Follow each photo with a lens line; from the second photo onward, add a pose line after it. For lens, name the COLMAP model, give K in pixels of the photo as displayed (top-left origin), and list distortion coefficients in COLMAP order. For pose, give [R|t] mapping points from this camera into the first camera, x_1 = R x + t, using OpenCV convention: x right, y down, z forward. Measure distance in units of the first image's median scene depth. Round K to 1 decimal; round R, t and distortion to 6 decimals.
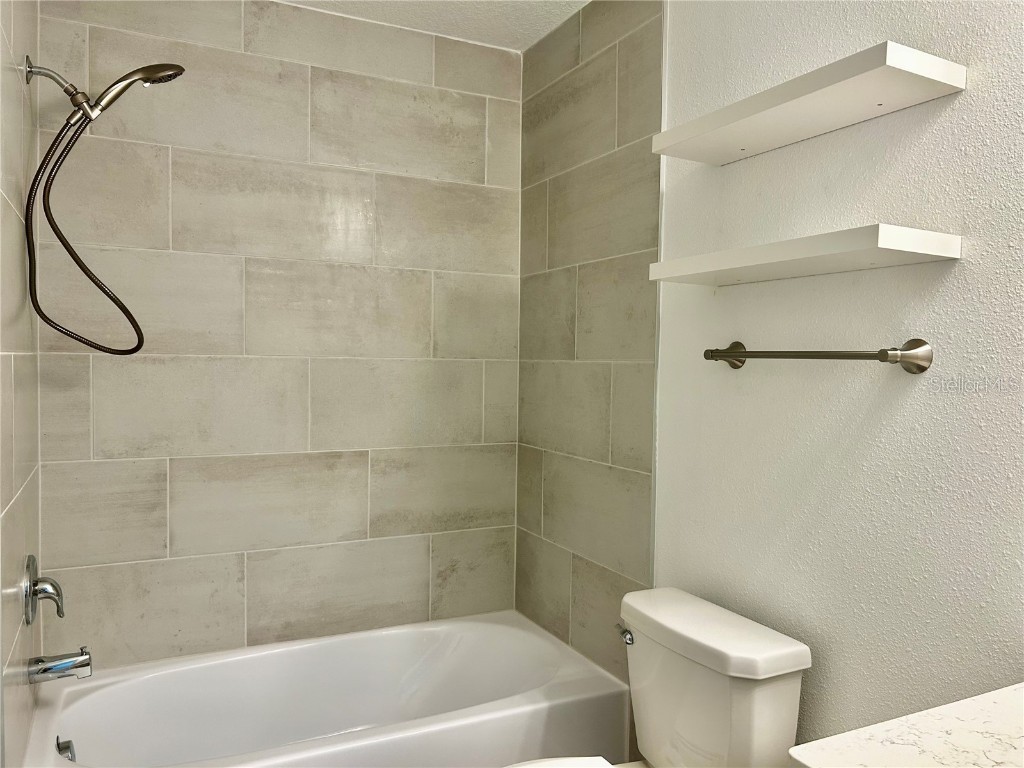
lens RADIAL K [[769.6, 0, 514.2], [0, 769.6, 392.5], [0, 0, 1]] dist [0.039769, -0.040766]
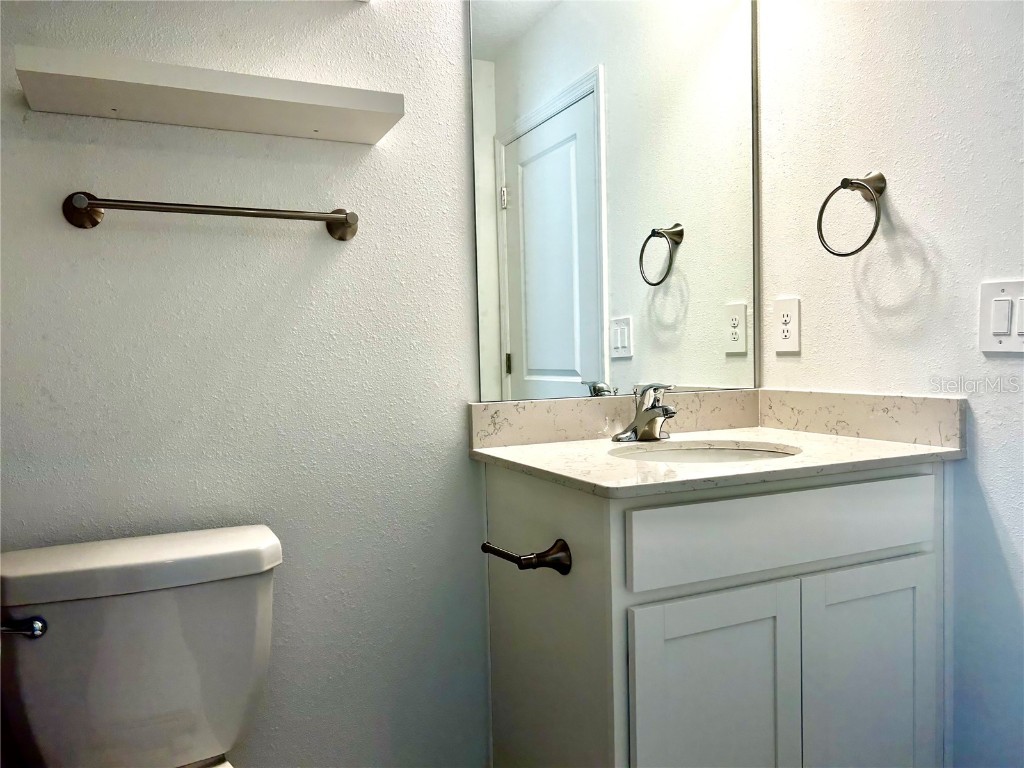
lens RADIAL K [[769.6, 0, 514.2], [0, 769.6, 392.5], [0, 0, 1]] dist [0.039769, -0.040766]
pose [[-0.030672, -0.060831, 0.997677, -0.574446], [0.050972, 0.996752, 0.062341, 0.128437], [-0.998229, 0.052766, -0.027472, 0.742942]]
